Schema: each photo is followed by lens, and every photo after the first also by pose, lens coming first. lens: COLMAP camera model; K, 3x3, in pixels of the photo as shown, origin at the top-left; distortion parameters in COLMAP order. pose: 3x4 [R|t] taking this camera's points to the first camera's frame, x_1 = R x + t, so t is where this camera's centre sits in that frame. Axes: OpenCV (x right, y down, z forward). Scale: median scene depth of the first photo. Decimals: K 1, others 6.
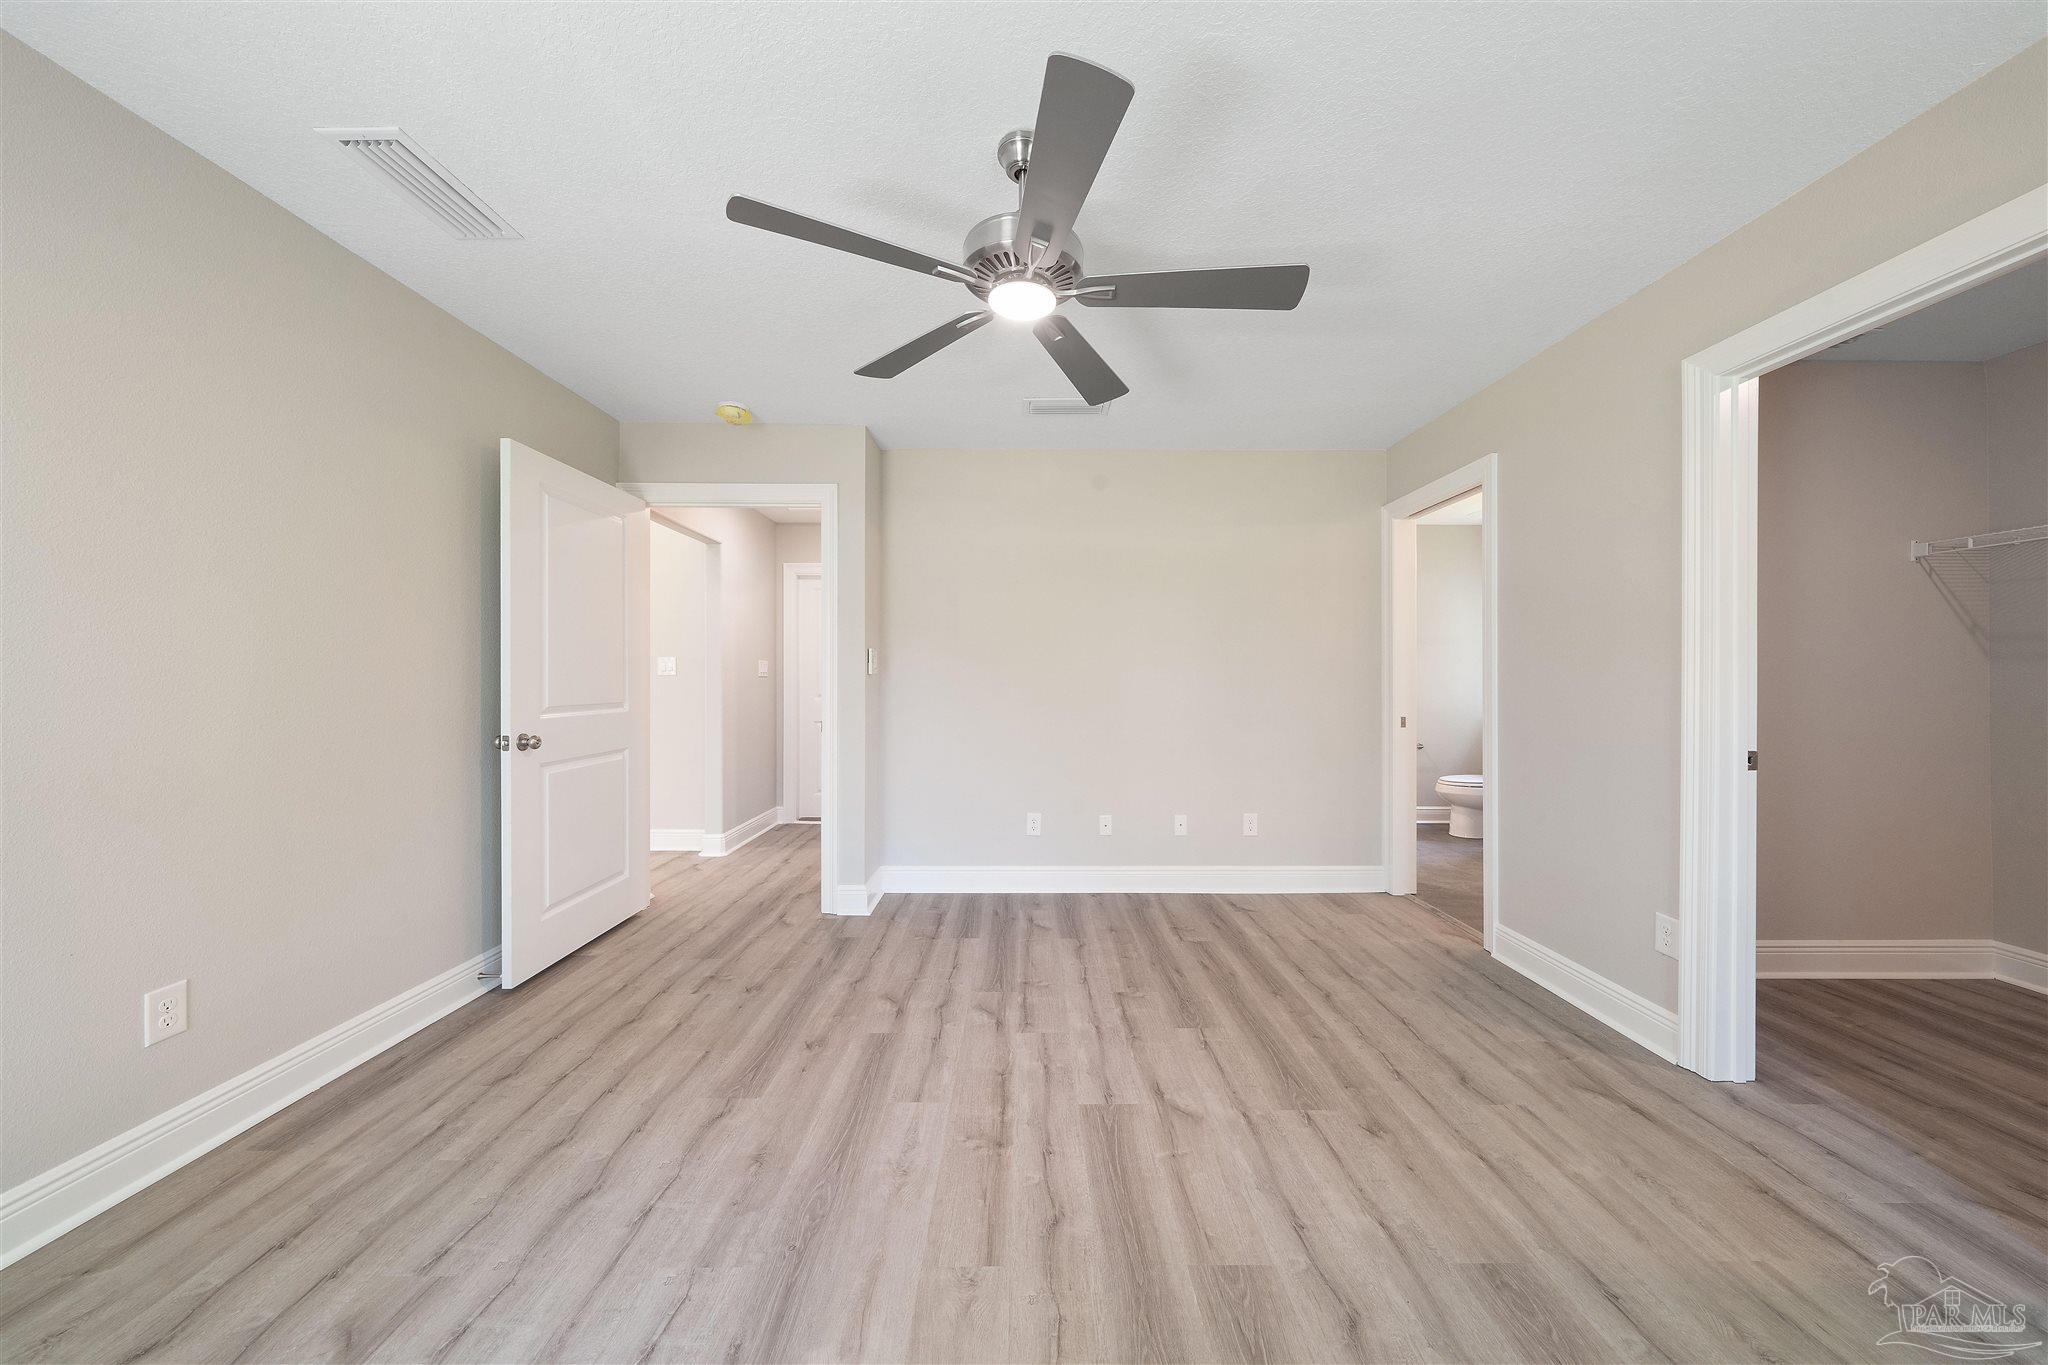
lens RADIAL K [[696.3, 0, 1027.6], [0, 696.3, 680.2], [0, 0, 1]] dist [-0.004017, 0.000171]
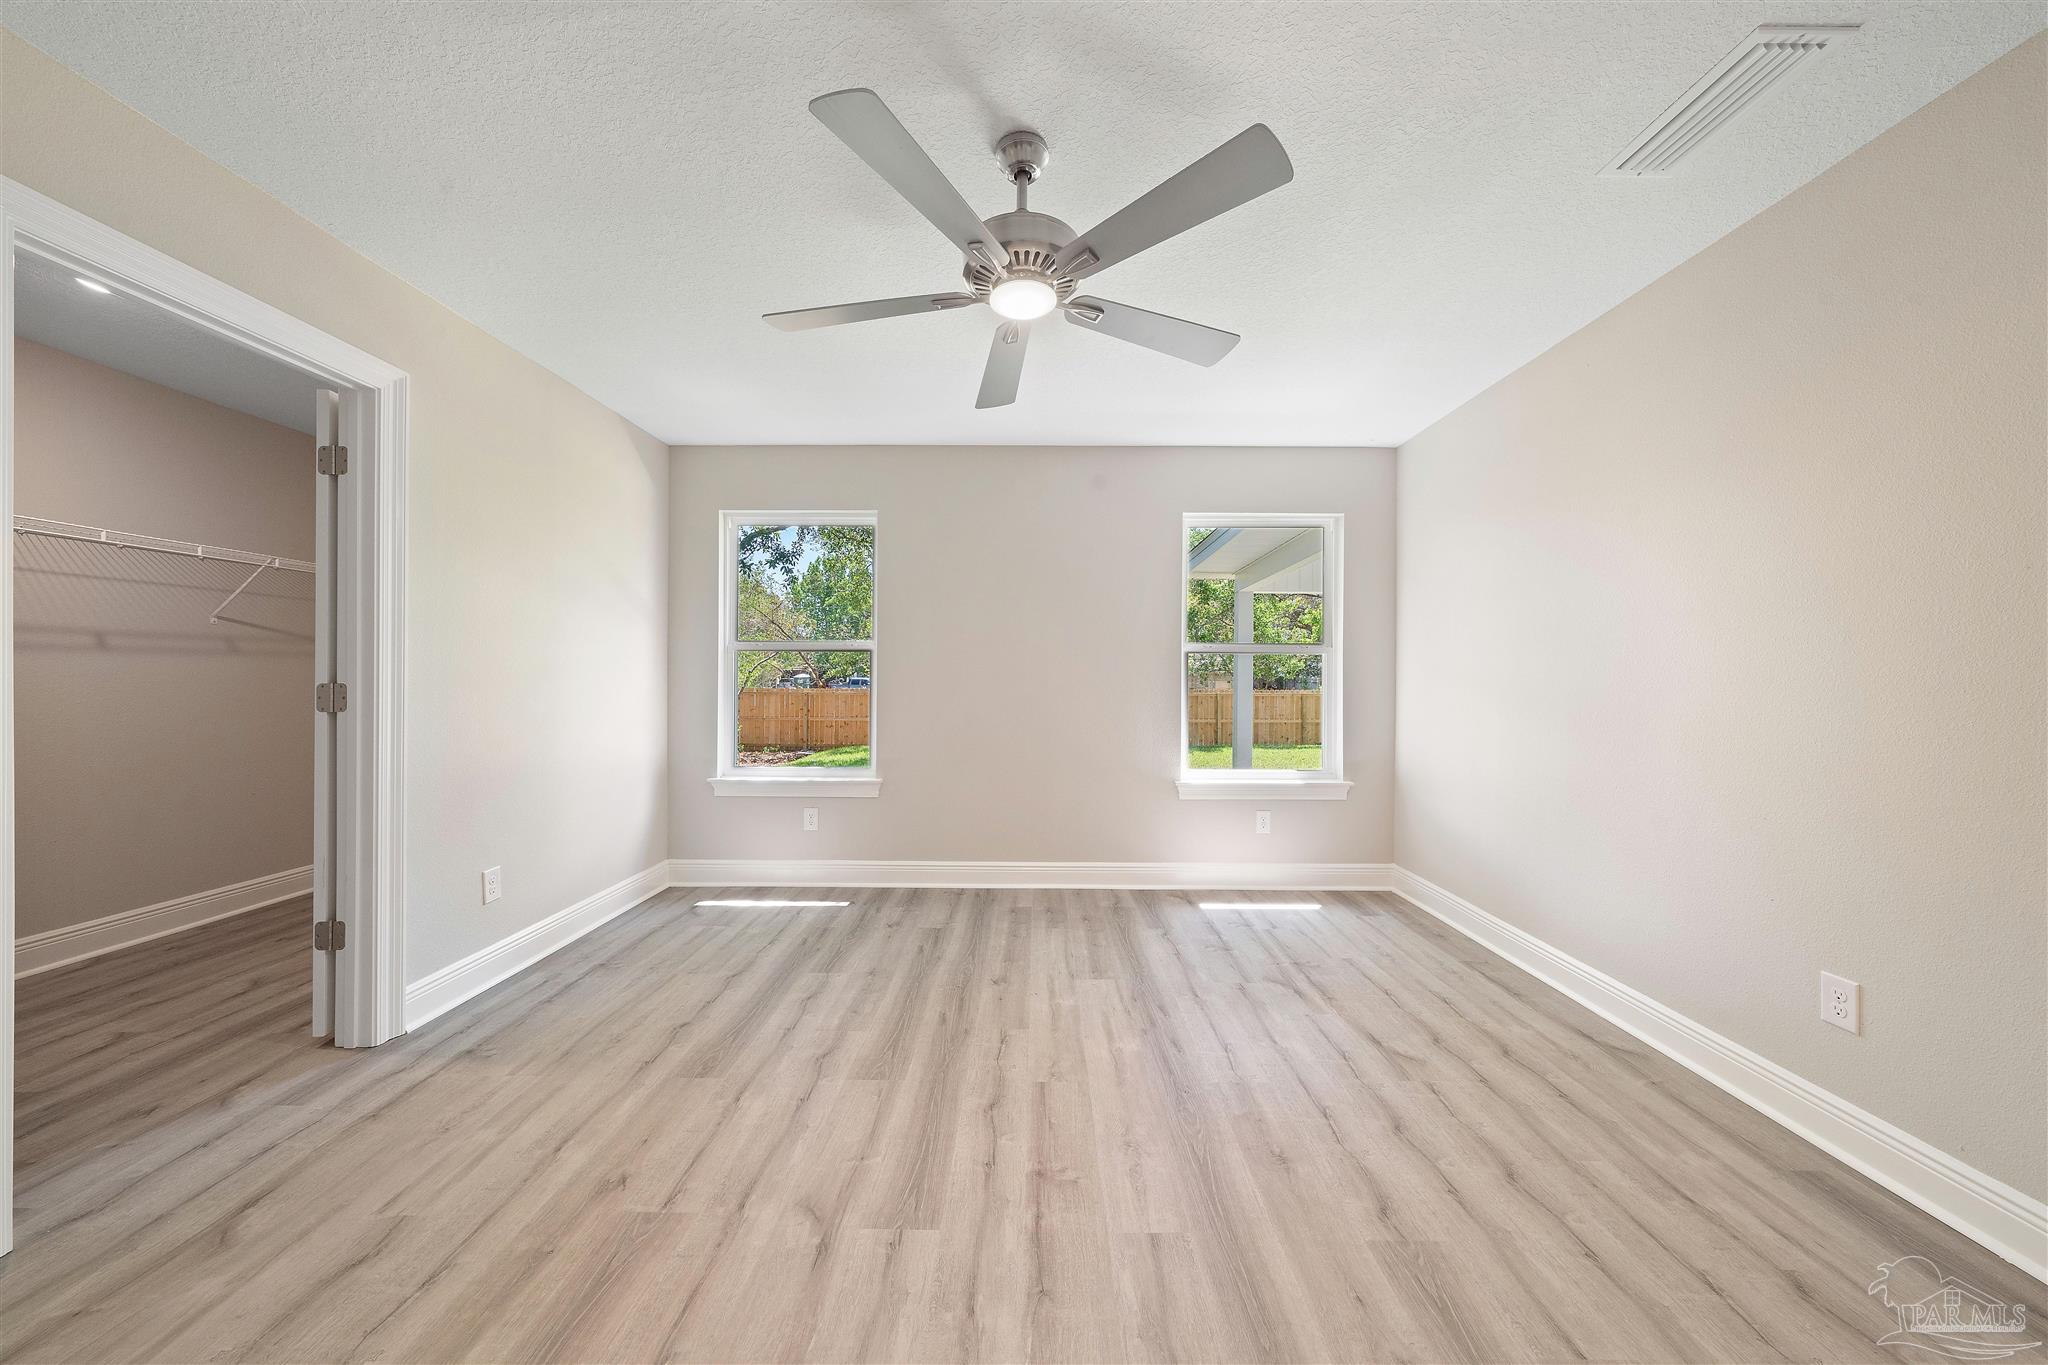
lens RADIAL K [[696.3, 0, 1026.4], [0, 696.3, 681.6], [0, 0, 1]] dist [-0.004017, 0.000171]
pose [[-0.999777, -0.008048, 0.019524, -0.032307], [-0.007928, 0.999949, 0.006206, 0.001272], [-0.019573, 0.006050, -0.999790, 1.784314]]
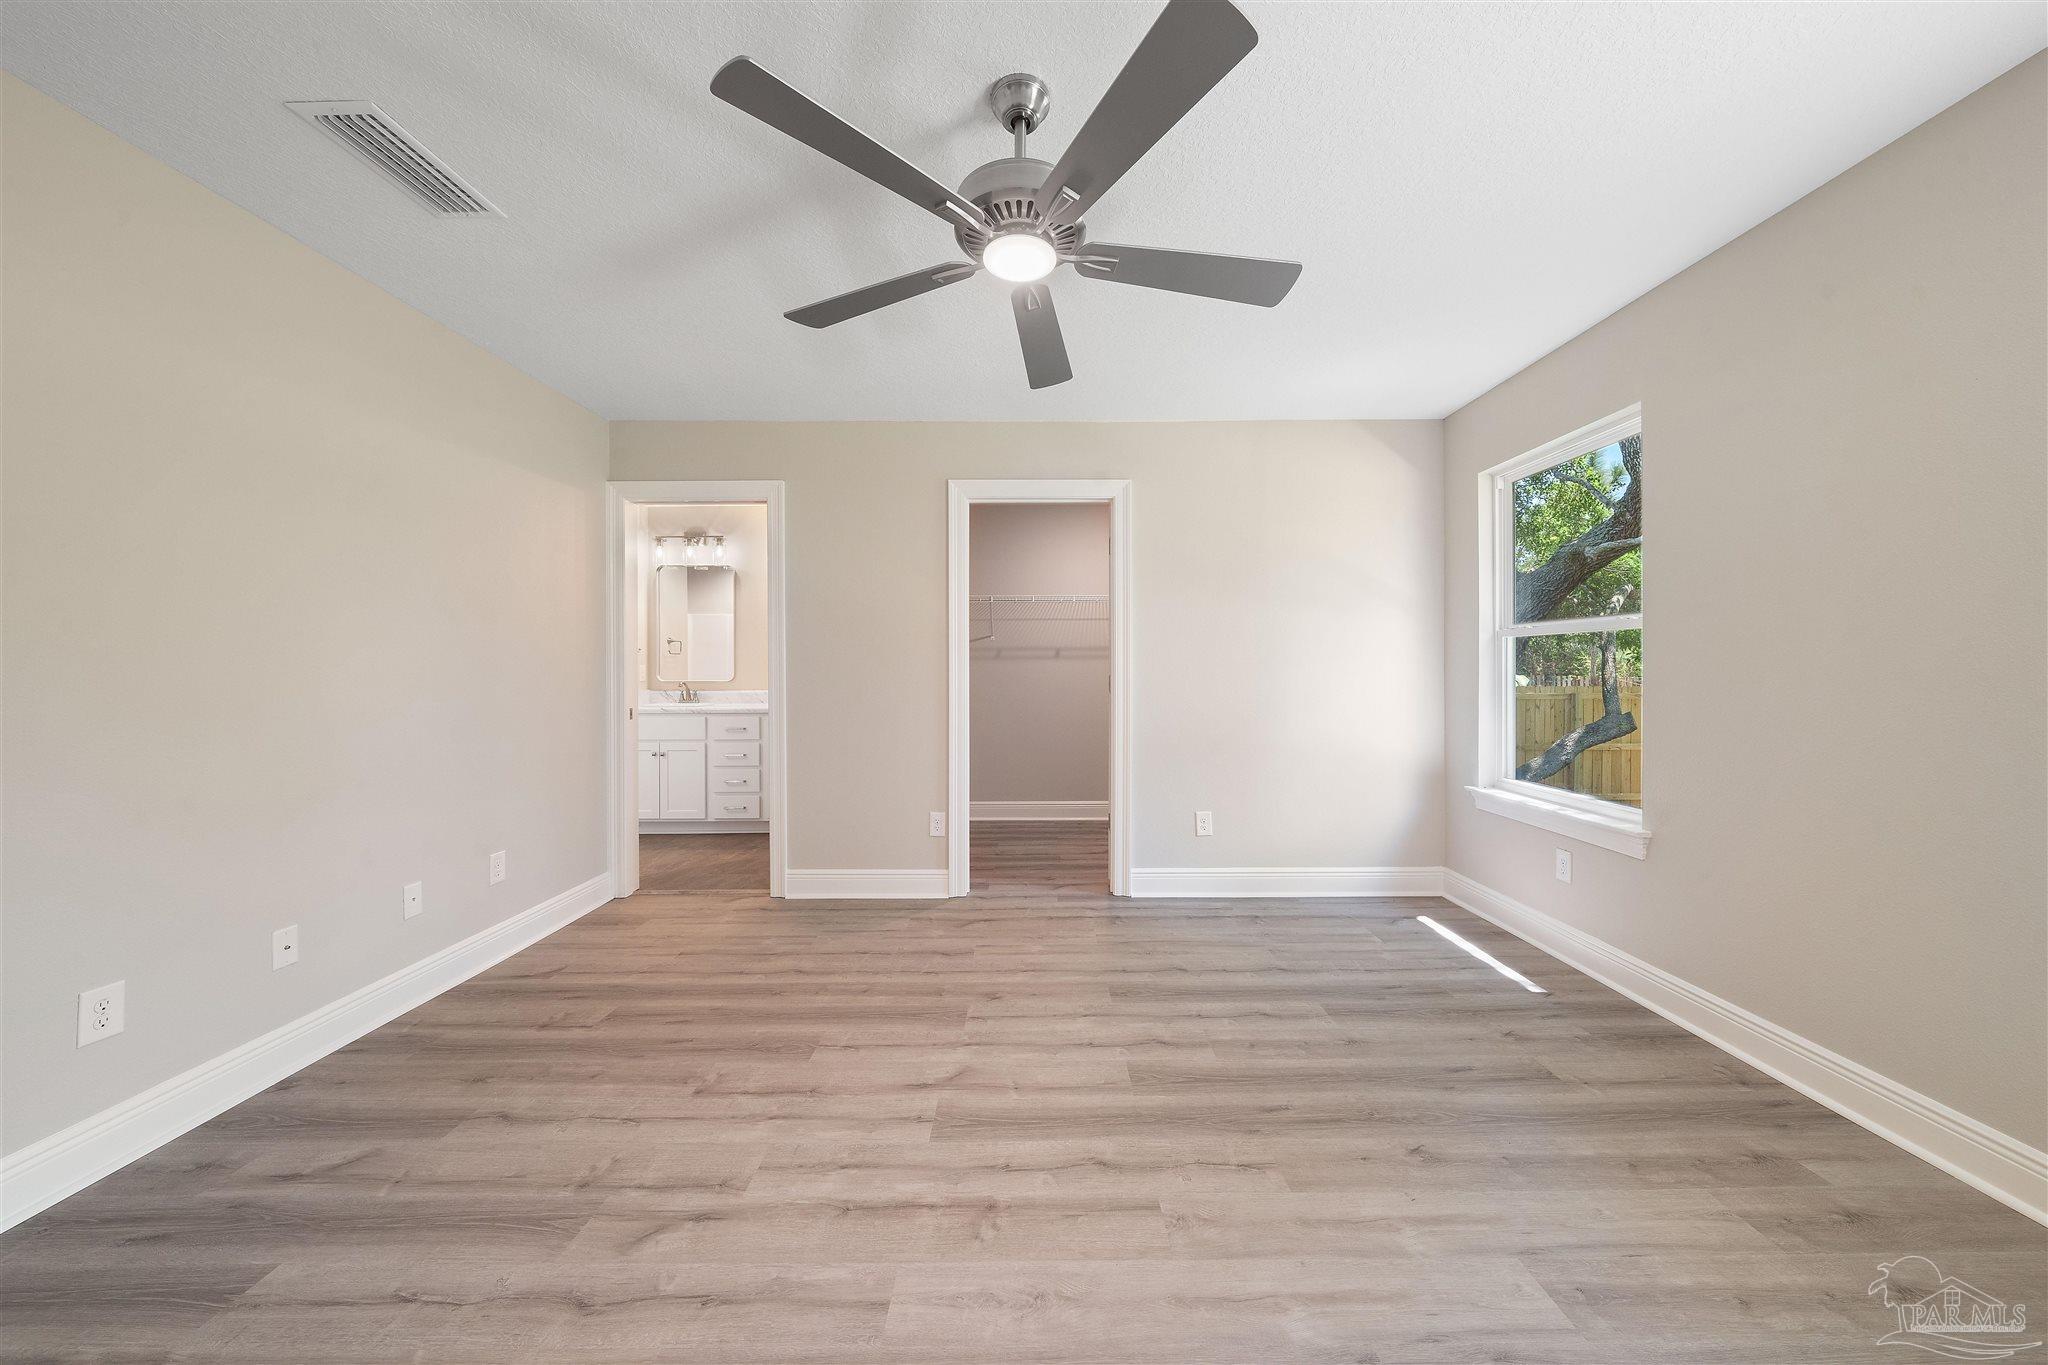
lens RADIAL K [[696.3, 0, 1038.0], [0, 696.3, 674.7], [0, 0, 1]] dist [-0.004017, 0.000171]
pose [[0.002666, -0.011417, 0.999931, -0.830413], [0.004612, 0.999924, 0.011405, -0.004620], [-0.999986, 0.004582, 0.002719, 0.865665]]
